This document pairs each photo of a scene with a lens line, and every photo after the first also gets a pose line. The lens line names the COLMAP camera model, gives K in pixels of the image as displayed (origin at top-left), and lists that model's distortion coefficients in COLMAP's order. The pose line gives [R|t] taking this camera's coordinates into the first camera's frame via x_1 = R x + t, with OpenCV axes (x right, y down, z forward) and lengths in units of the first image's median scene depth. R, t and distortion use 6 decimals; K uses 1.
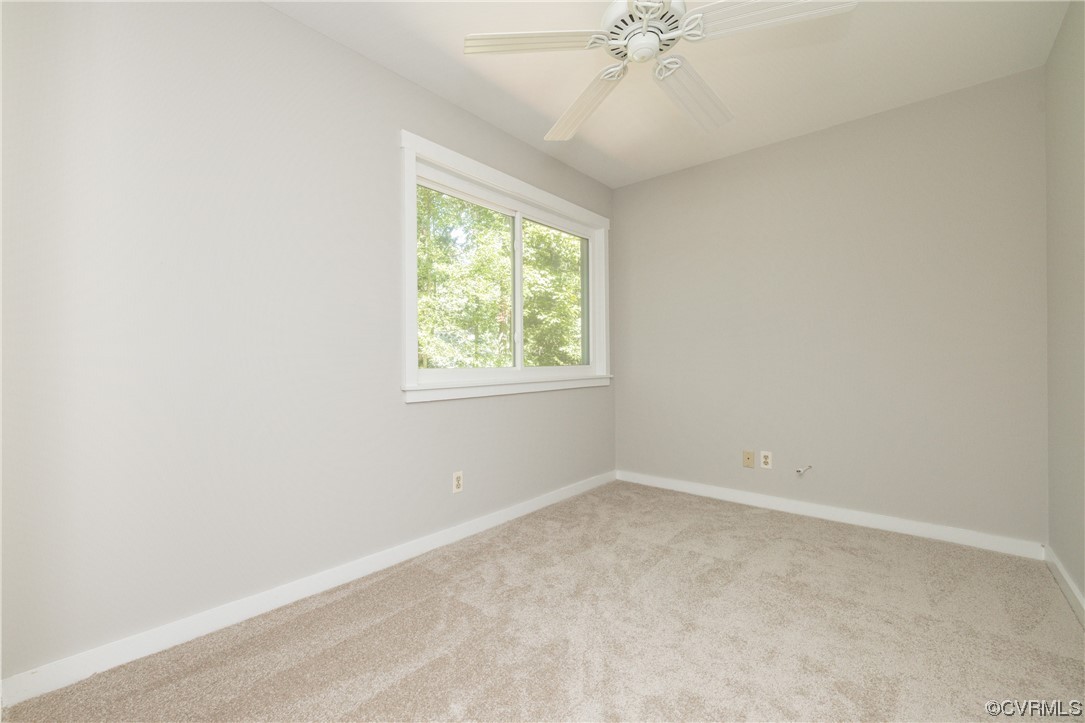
lens RADIAL K [[458.0, 0, 514.8], [0, 458.0, 363.2], [0, 0, 1]] dist [0.002206, 0.000082]
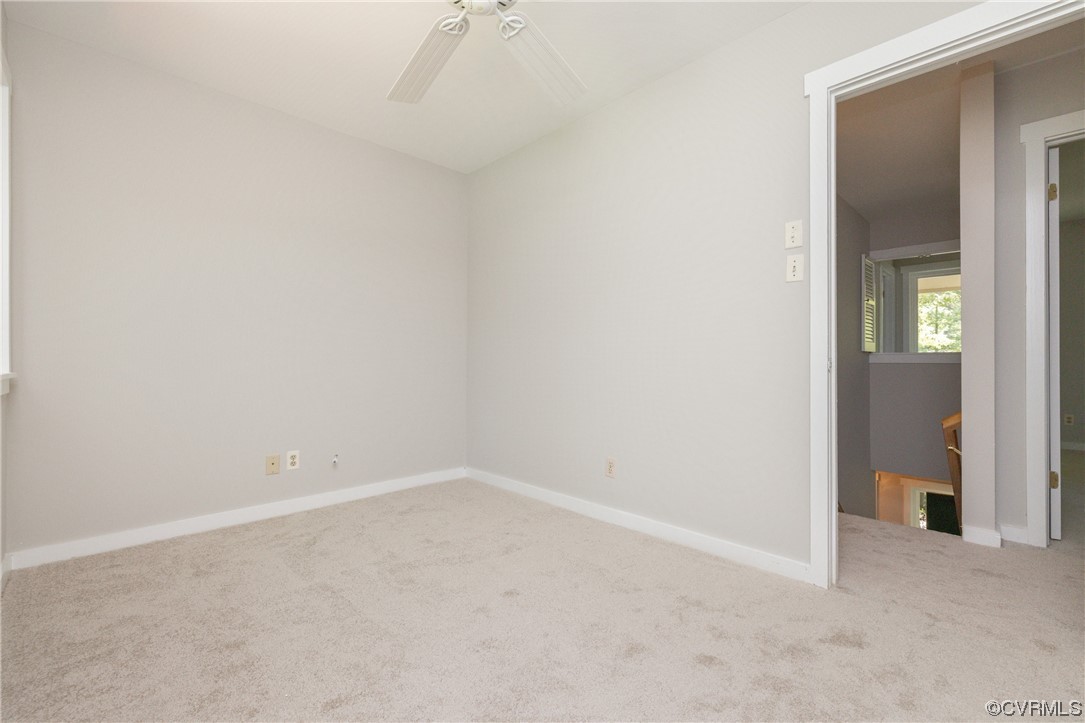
lens RADIAL K [[458.0, 0, 544.9], [0, 458.0, 359.5], [0, 0, 1]] dist [0.002206, 0.000082]
pose [[0.060494, 0.014474, 0.998064, -0.422939], [0.000675, 0.999894, -0.014542, 0.028325], [-0.998168, 0.001553, 0.060478, 0.547128]]
